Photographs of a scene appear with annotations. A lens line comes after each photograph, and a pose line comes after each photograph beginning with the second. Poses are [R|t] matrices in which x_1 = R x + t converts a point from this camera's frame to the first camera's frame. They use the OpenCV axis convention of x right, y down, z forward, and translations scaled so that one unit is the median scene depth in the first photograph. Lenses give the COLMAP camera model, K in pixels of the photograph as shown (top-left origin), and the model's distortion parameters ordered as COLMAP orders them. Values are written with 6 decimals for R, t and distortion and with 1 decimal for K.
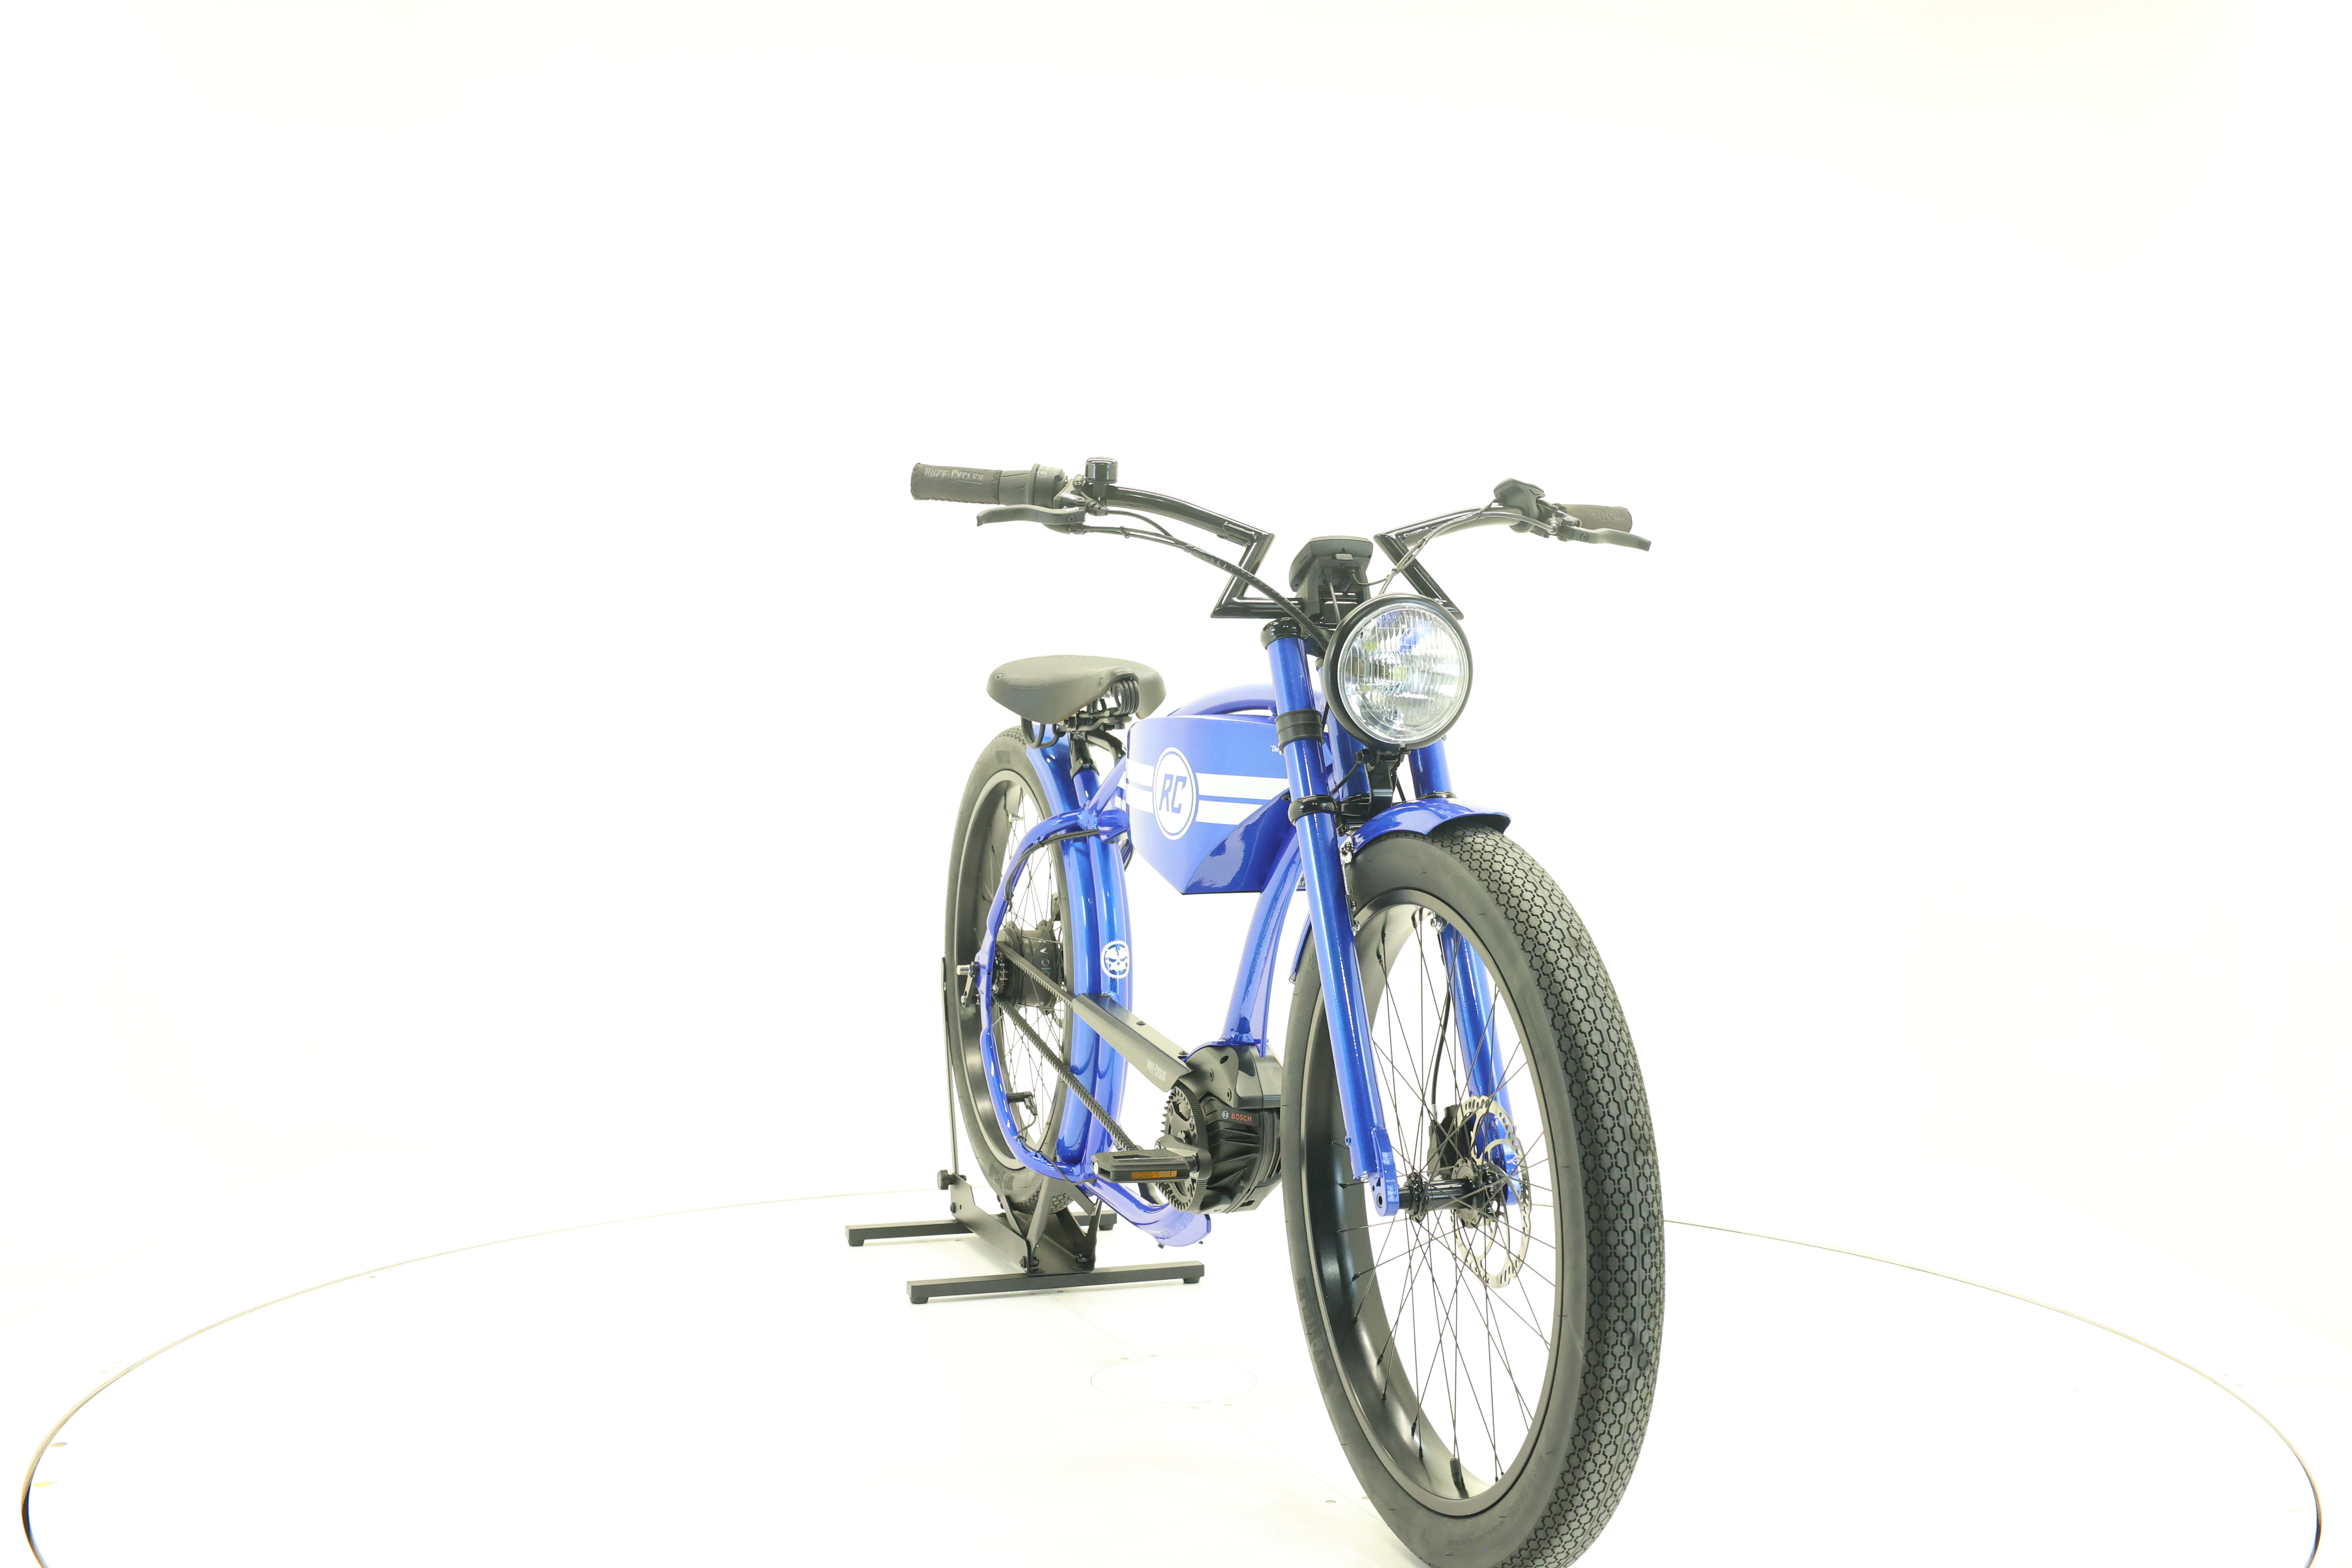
lens RADIAL K [[2481.3, 0, 1176.0], [0, 2481.3, 784.0], [0, 0, 1]] dist [0.007960, 0.001225]
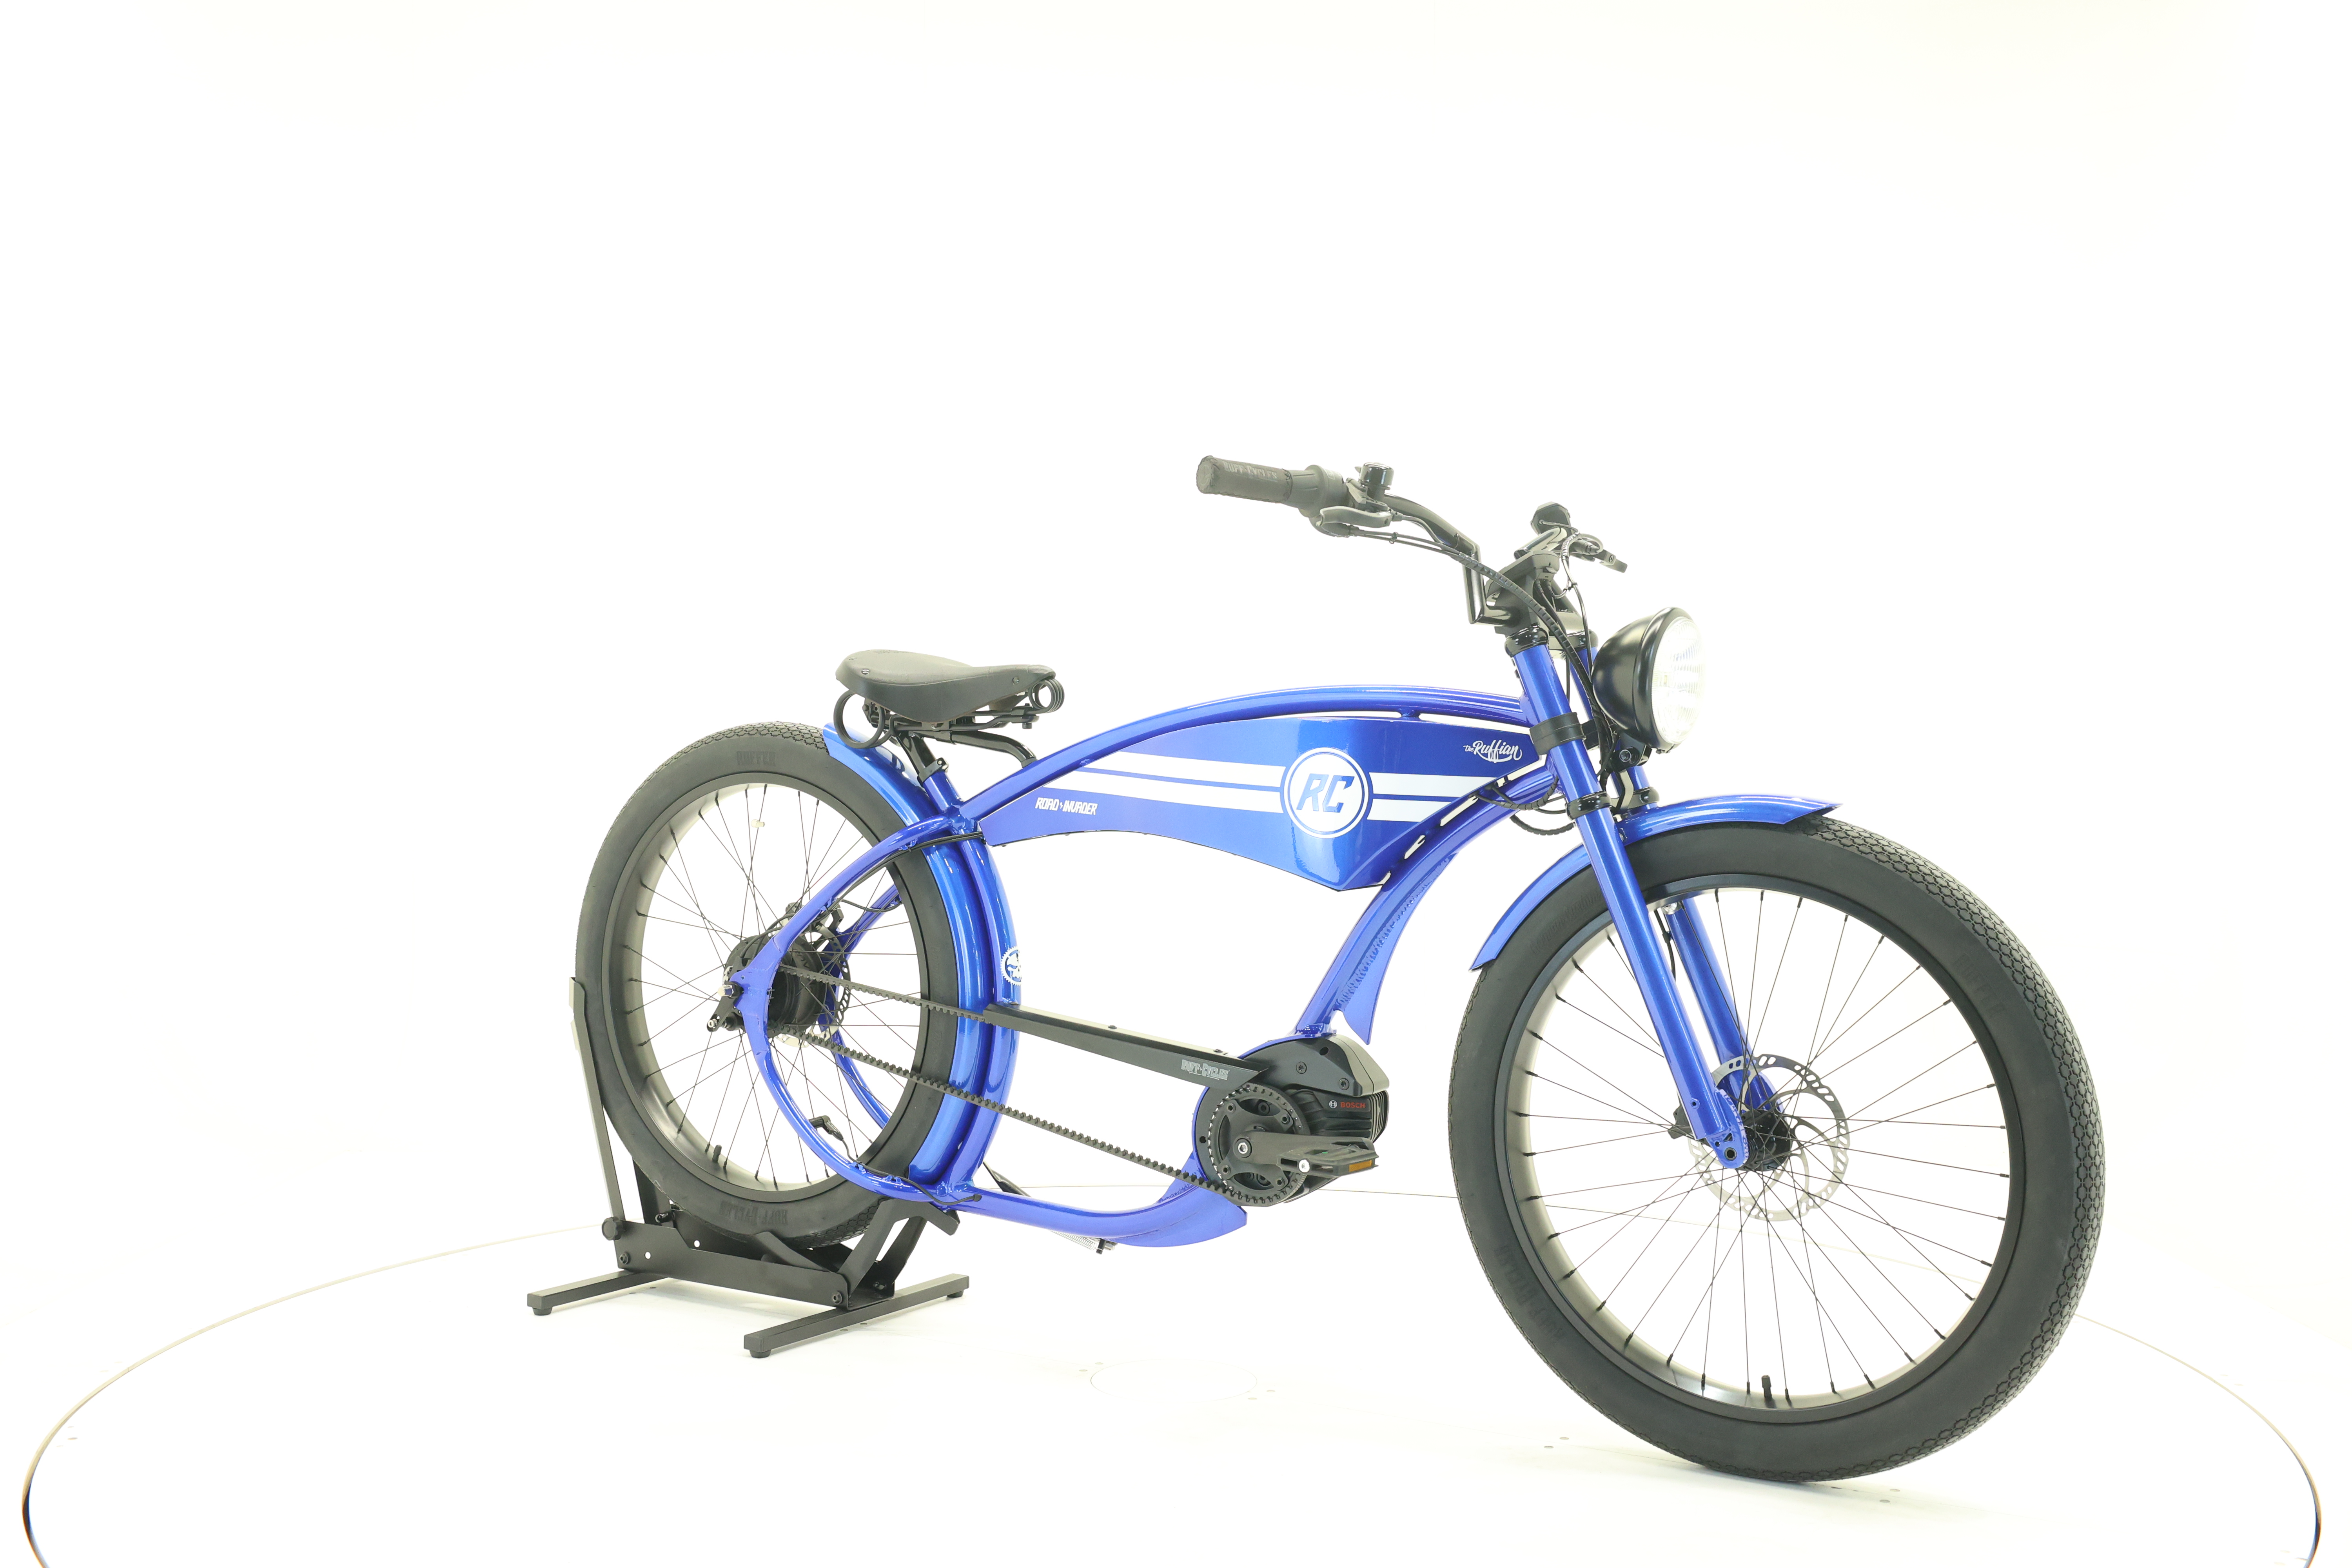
lens RADIAL K [[2481.3, 0, 1176.0], [0, 2481.3, 784.0], [0, 0, 1]] dist [0.007960, 0.001225]
pose [[0.791940, -0.014401, 0.610429, -0.707146], [0.012285, 0.999895, 0.007651, -0.008859], [-0.610475, 0.001439, 0.792034, 0.240519]]
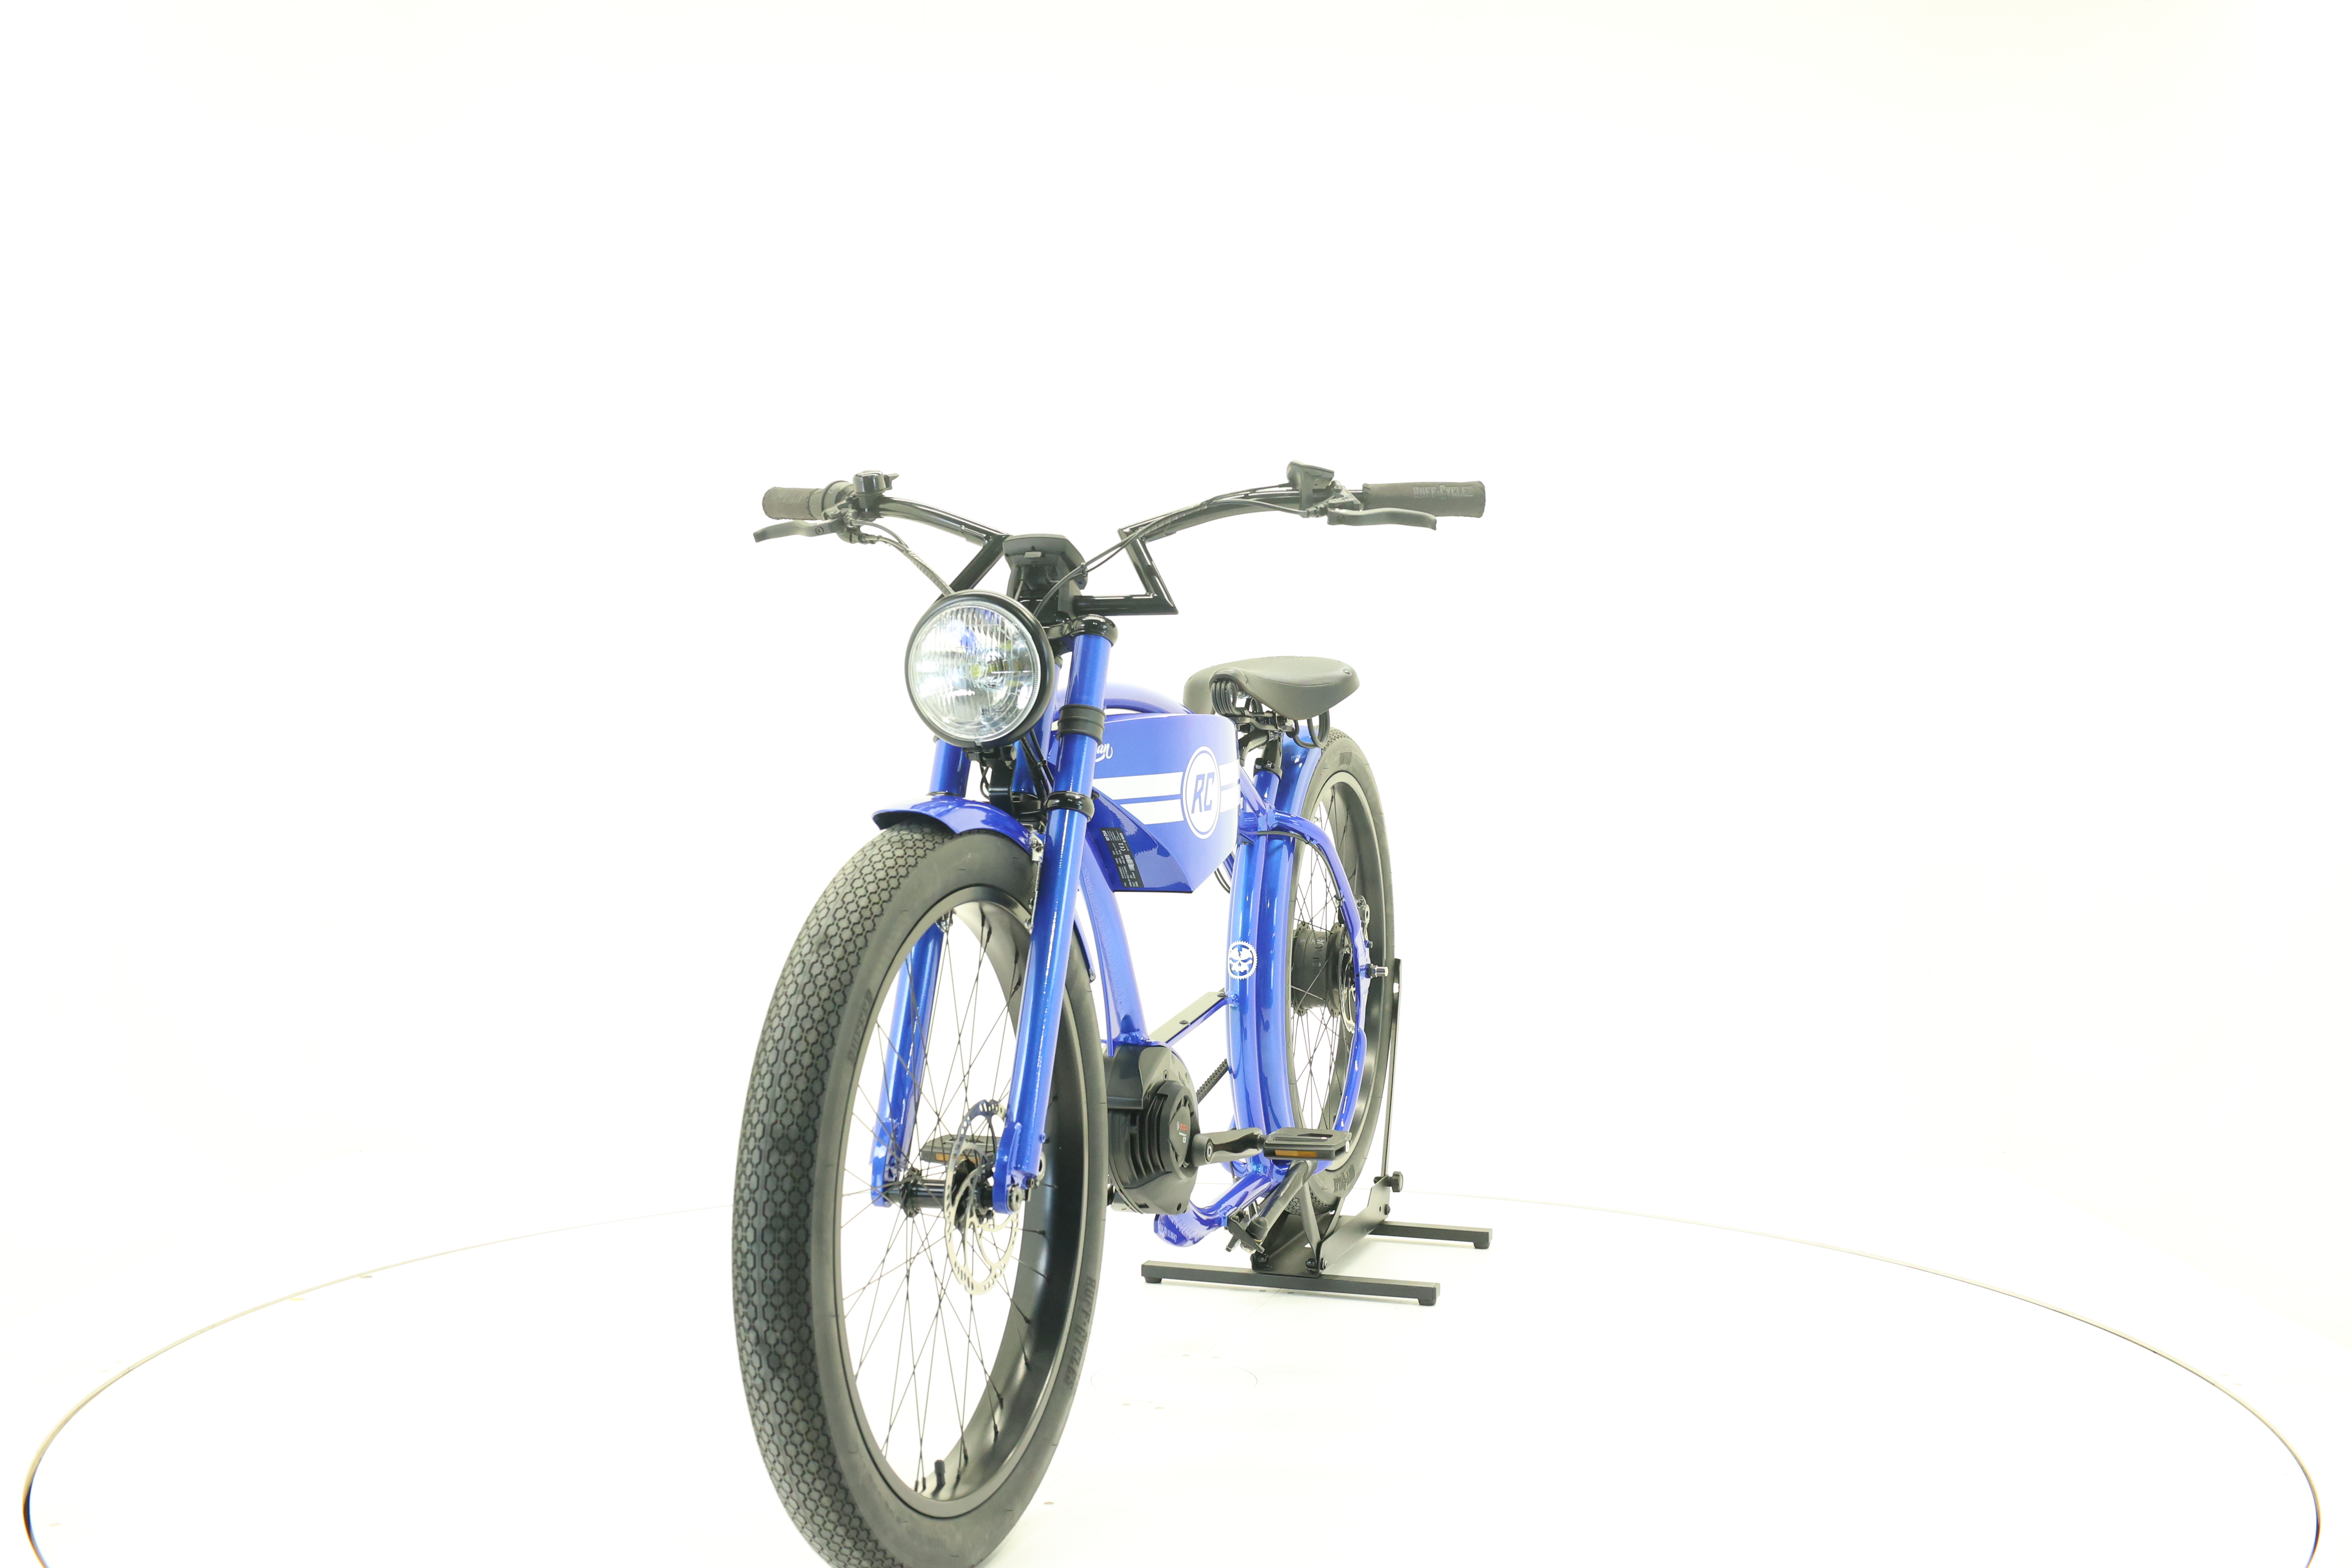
lens RADIAL K [[2481.3, 0, 1176.0], [0, 2481.3, 784.0], [0, 0, 1]] dist [0.007960, 0.001225]
pose [[0.785995, 0.013525, -0.618085, 0.711702], [-0.015239, 0.999881, 0.002501, -0.002836], [0.618045, 0.007453, 0.786108, 0.246890]]
